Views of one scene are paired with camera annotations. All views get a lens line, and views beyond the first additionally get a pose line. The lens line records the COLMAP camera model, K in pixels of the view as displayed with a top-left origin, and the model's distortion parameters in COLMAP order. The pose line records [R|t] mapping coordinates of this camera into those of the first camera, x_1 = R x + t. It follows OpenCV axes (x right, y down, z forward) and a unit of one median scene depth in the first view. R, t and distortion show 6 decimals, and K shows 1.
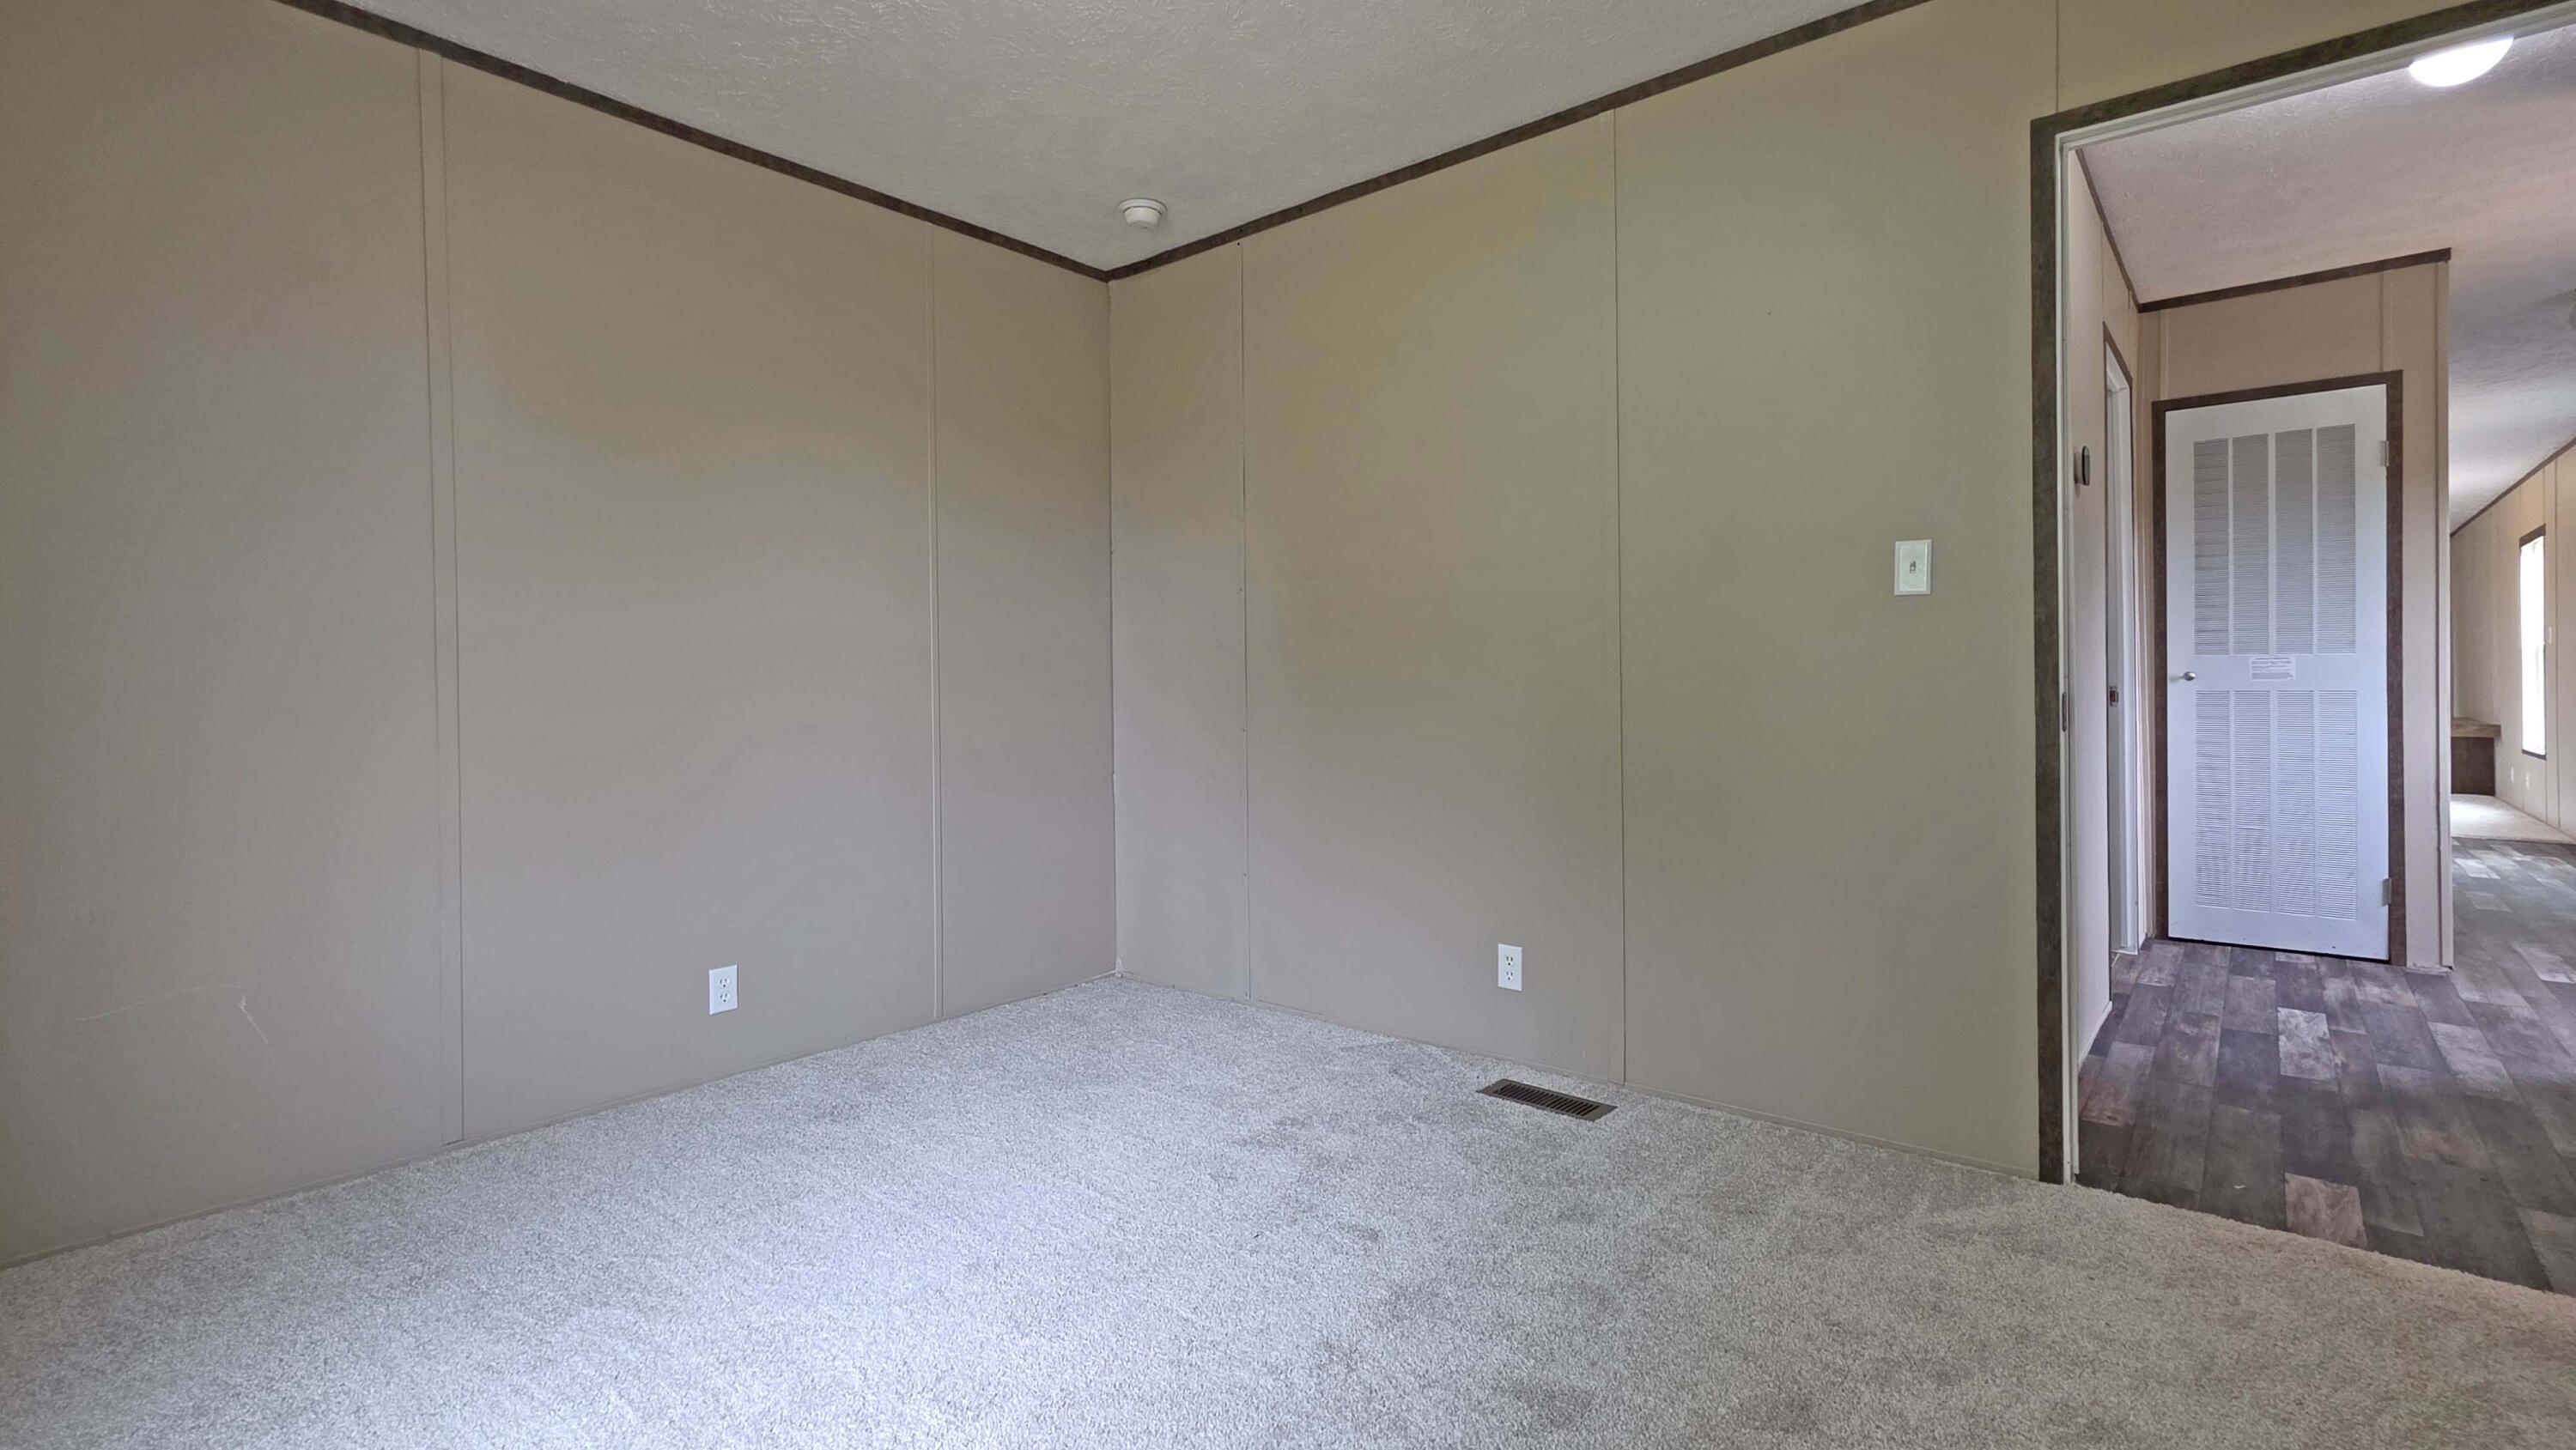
lens RADIAL K [[1159.9, 0, 1303.8], [0, 1159.9, 692.7], [0, 0, 1]] dist [0.001887, 0.000039]
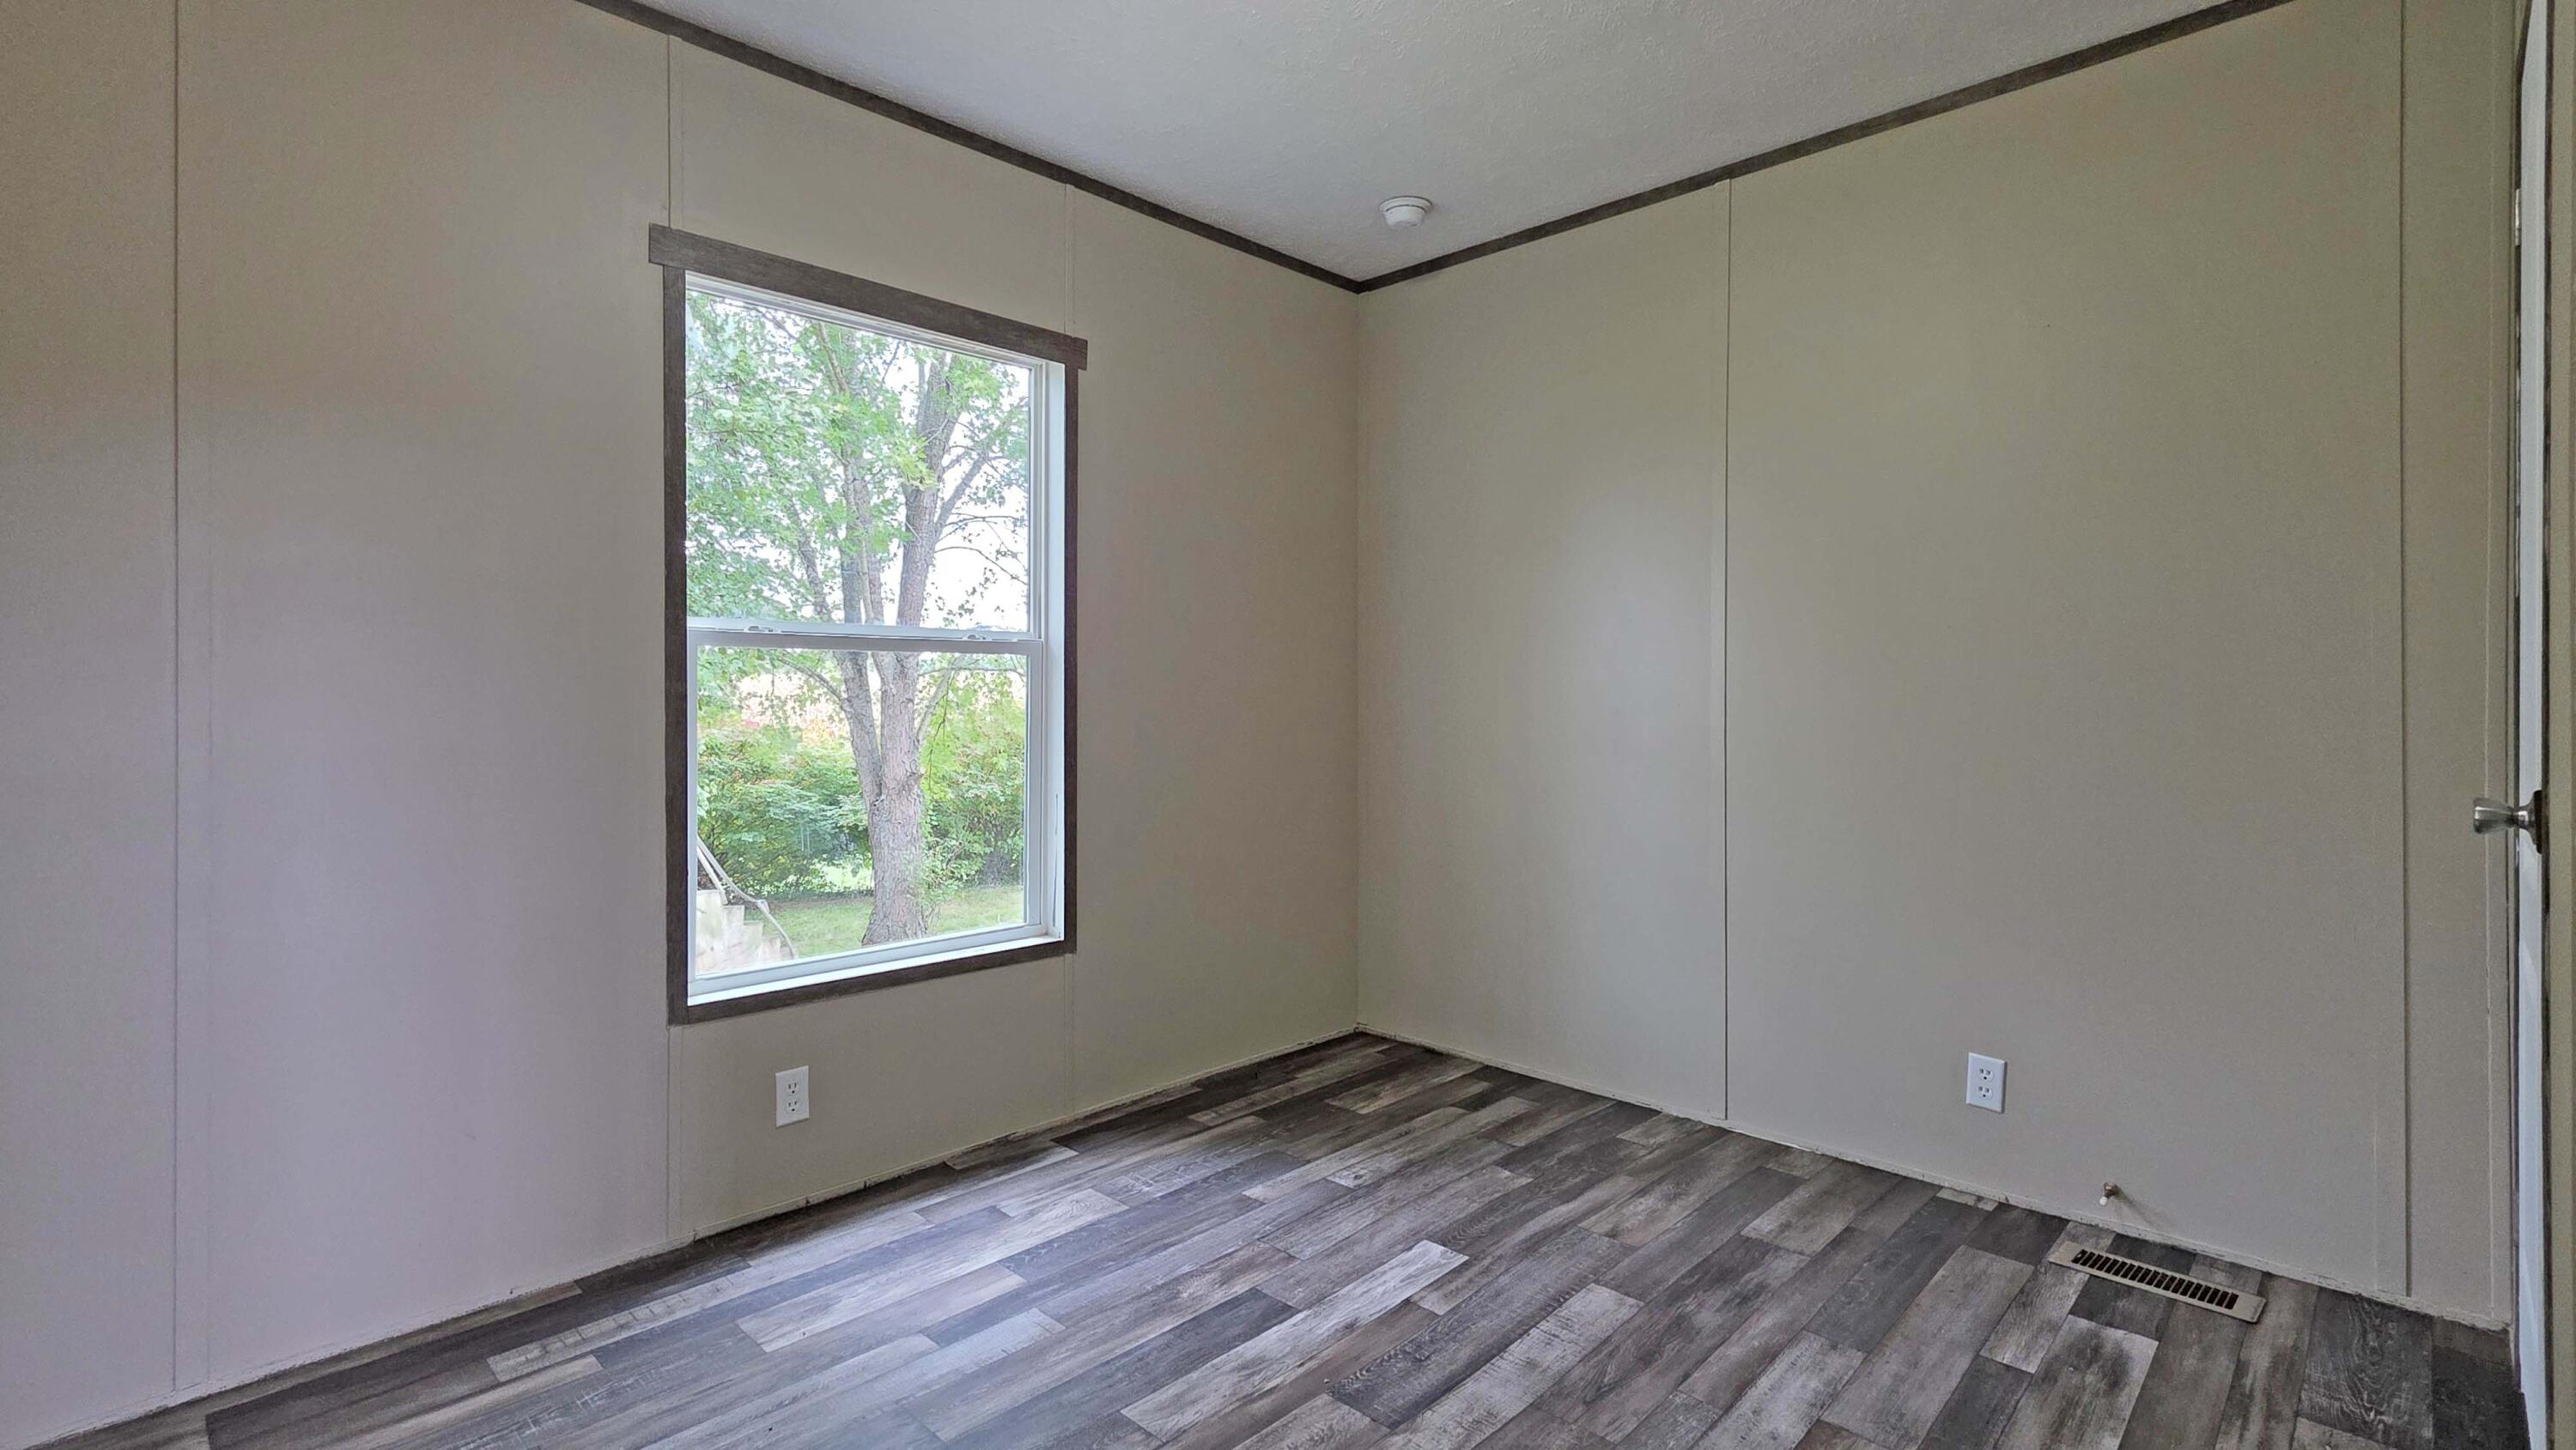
lens RADIAL K [[1159.9, 0, 1303.8], [0, 1159.9, 692.7], [0, 0, 1]] dist [0.001887, 0.000039]
pose [[0.997548, 0.009094, -0.069386, 0.763747], [-0.009536, 0.999936, -0.006046, -0.041180], [0.069326, 0.006693, 0.997572, 0.007499]]
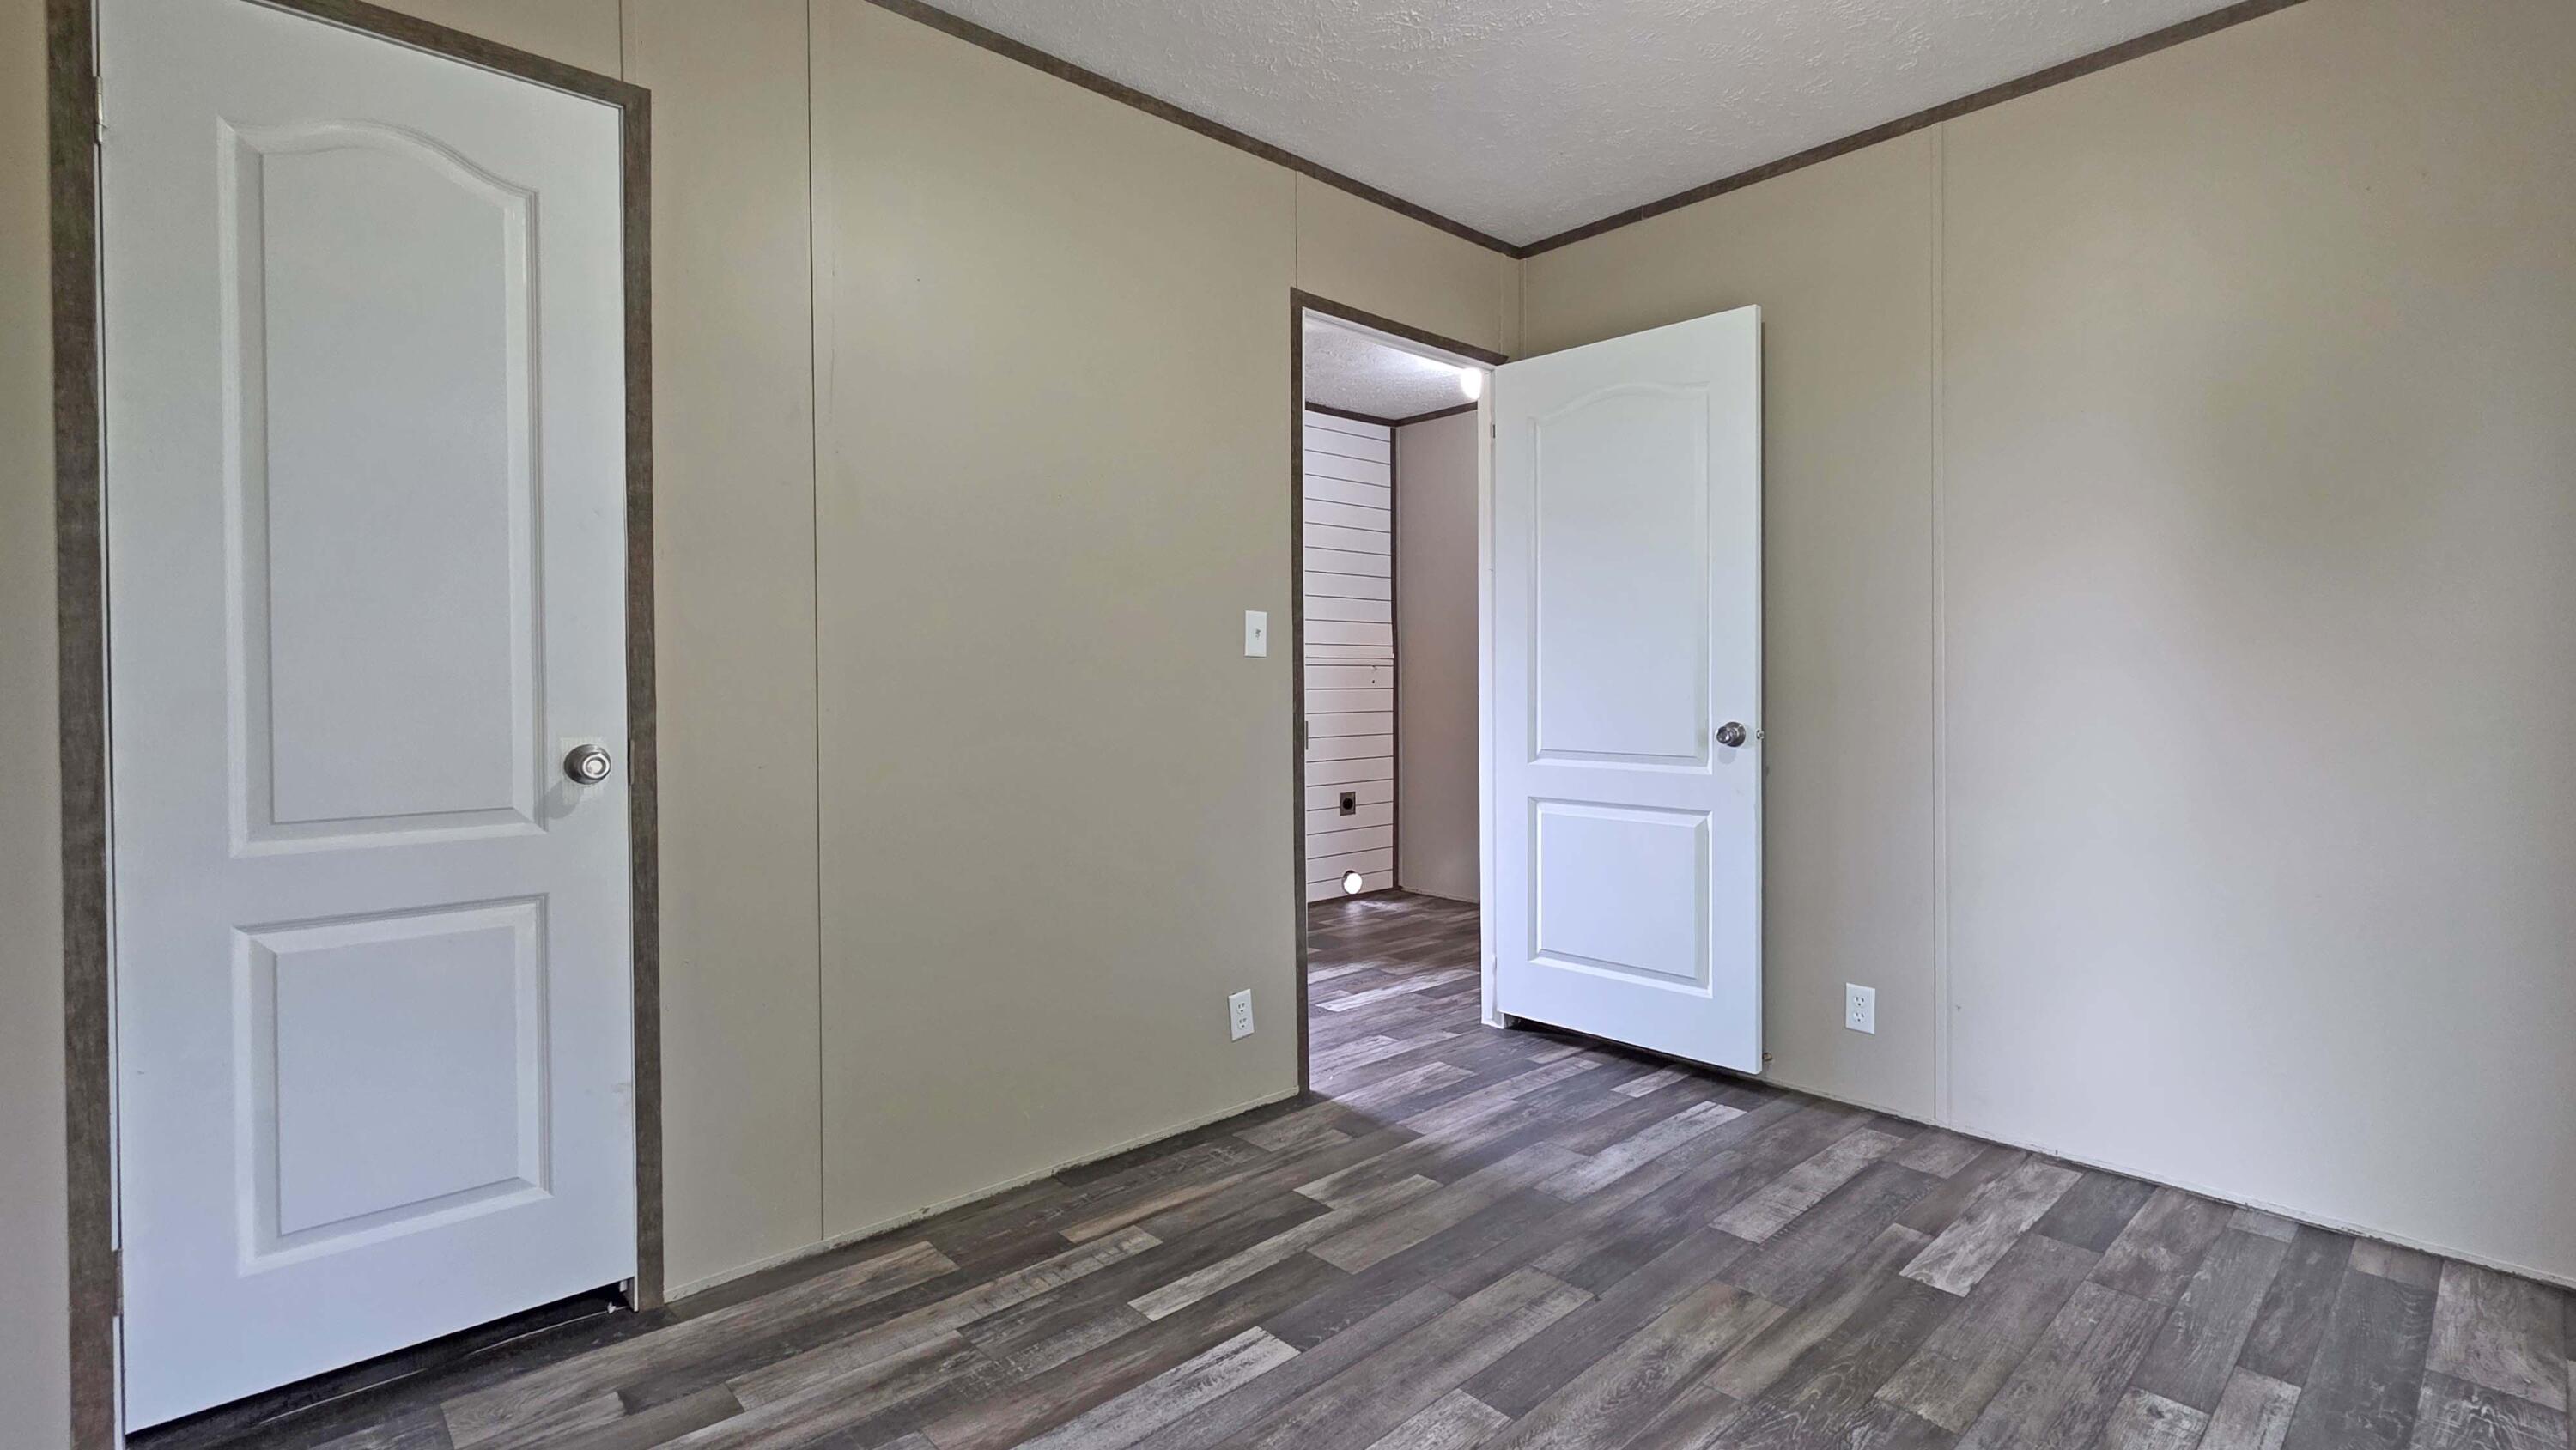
lens RADIAL K [[1159.9, 0, 1303.8], [0, 1159.9, 692.7], [0, 0, 1]] dist [0.001887, 0.000039]
pose [[-0.991623, 0.015423, 0.128242, 1.146739], [0.017257, 0.999764, 0.013208, -0.047838], [-0.128008, 0.015310, -0.991655, 1.803794]]
